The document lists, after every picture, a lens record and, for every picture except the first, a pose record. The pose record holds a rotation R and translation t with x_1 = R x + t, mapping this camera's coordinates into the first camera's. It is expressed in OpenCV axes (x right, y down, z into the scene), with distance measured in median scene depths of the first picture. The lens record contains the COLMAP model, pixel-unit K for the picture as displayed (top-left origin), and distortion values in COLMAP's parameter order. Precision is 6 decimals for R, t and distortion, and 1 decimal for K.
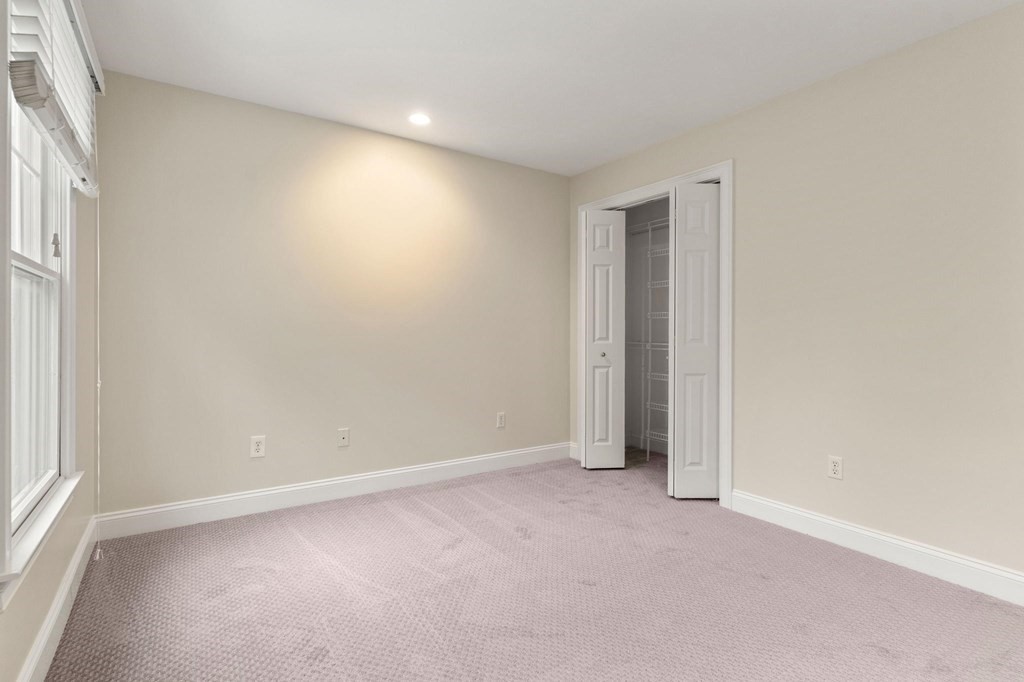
lens RADIAL K [[495.6, 0, 510.3], [0, 495.6, 332.9], [0, 0, 1]] dist [0.000517, 0.000009]
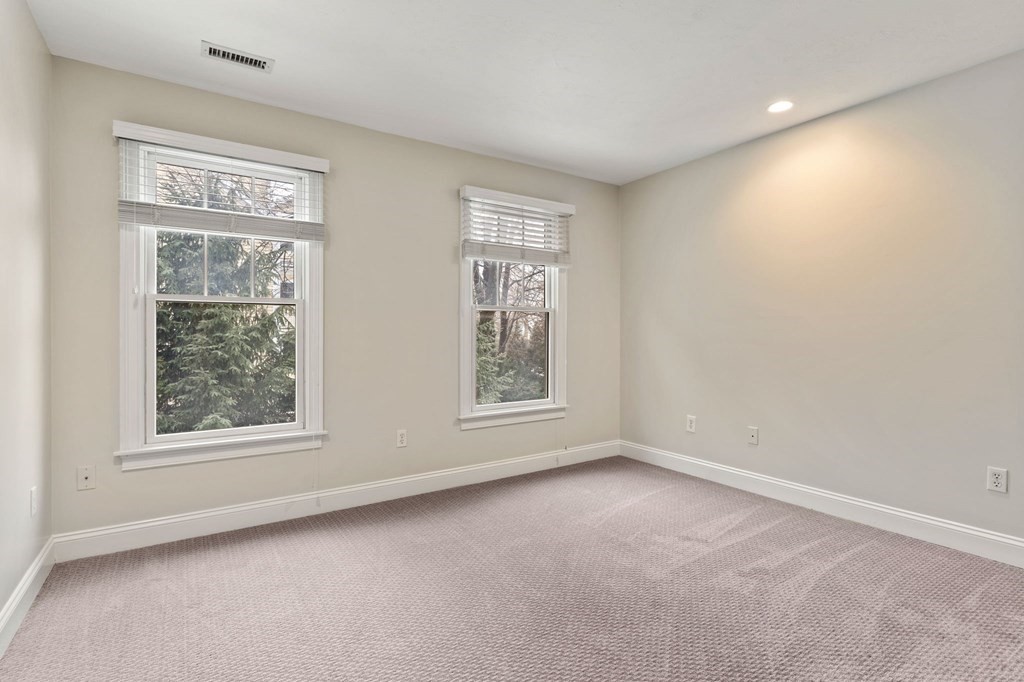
lens RADIAL K [[495.6, 0, 510.3], [0, 495.6, 332.9], [0, 0, 1]] dist [0.000517, 0.000009]
pose [[-0.005669, -0.007452, -0.999956, 0.810879], [-0.004358, 0.999963, -0.007428, 0.002156], [0.999974, 0.004315, -0.005701, 0.542756]]
